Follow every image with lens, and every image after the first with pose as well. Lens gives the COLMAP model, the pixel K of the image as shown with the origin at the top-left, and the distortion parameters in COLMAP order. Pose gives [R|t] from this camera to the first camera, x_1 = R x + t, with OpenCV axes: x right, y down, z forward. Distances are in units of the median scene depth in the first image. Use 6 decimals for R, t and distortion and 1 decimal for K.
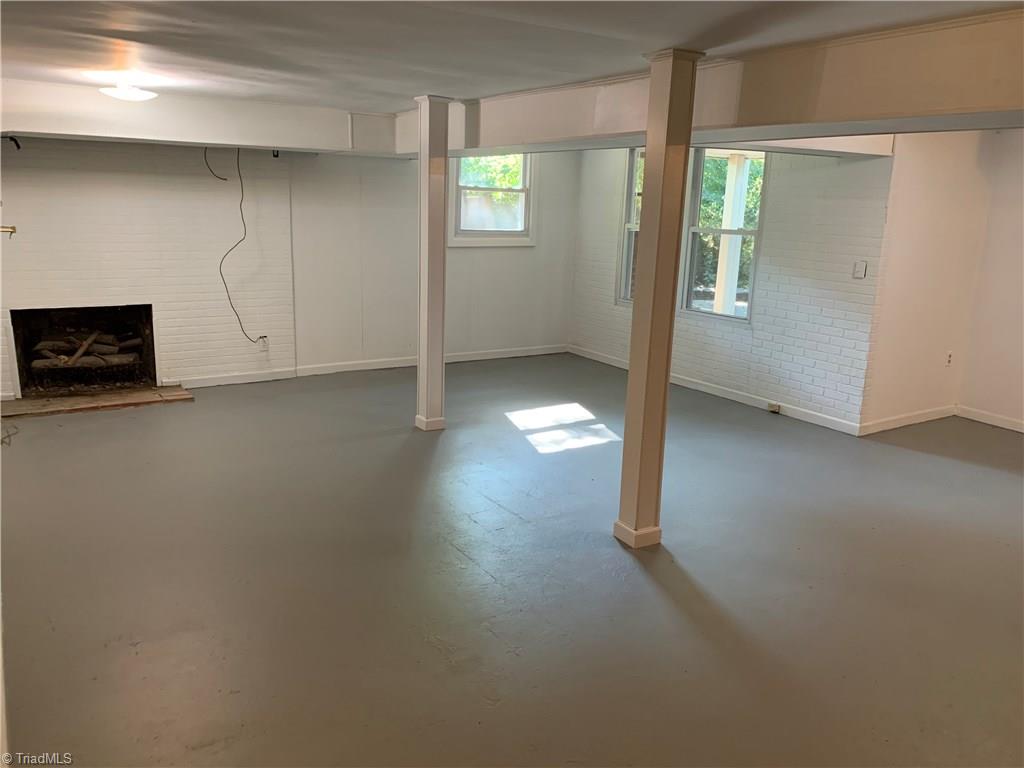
lens RADIAL K [[782.9, 0, 511.7], [0, 782.9, 383.9], [0, 0, 1]] dist [0.025551, -0.030490]
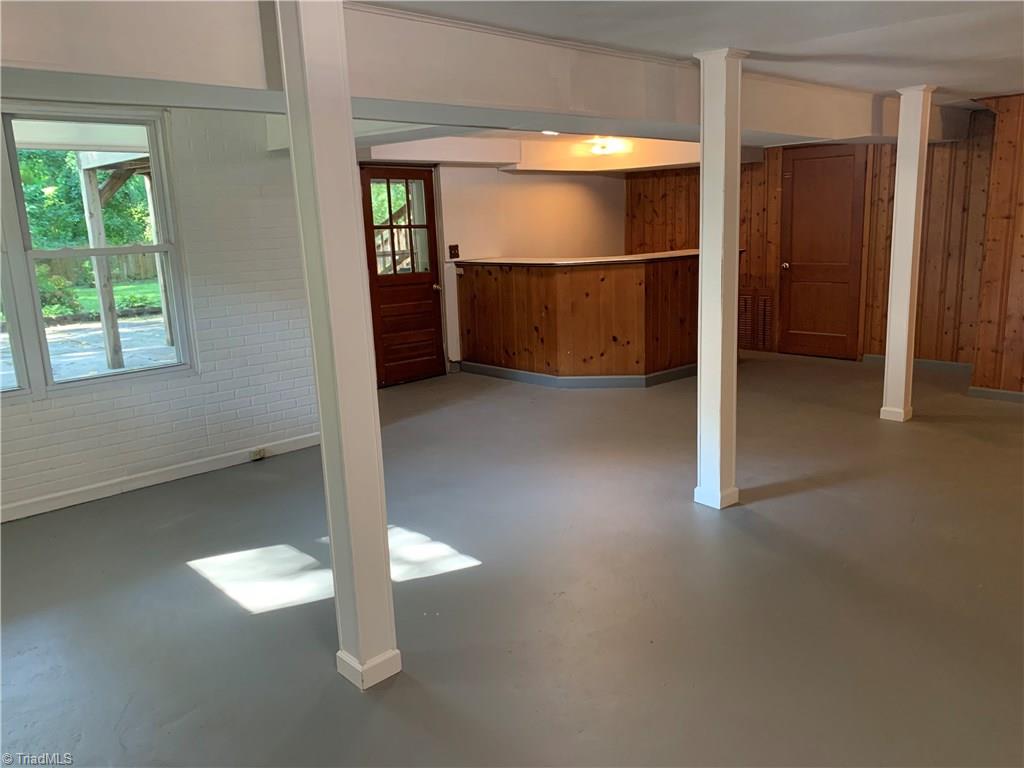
lens RADIAL K [[782.9, 0, 512.5], [0, 782.9, 383.0], [0, 0, 1]] dist [0.025551, -0.030490]
pose [[-0.170442, -0.231552, 0.957775, -0.476095], [0.252423, 0.929303, 0.269589, -0.191730], [-0.952487, 0.287714, -0.099943, 0.807230]]
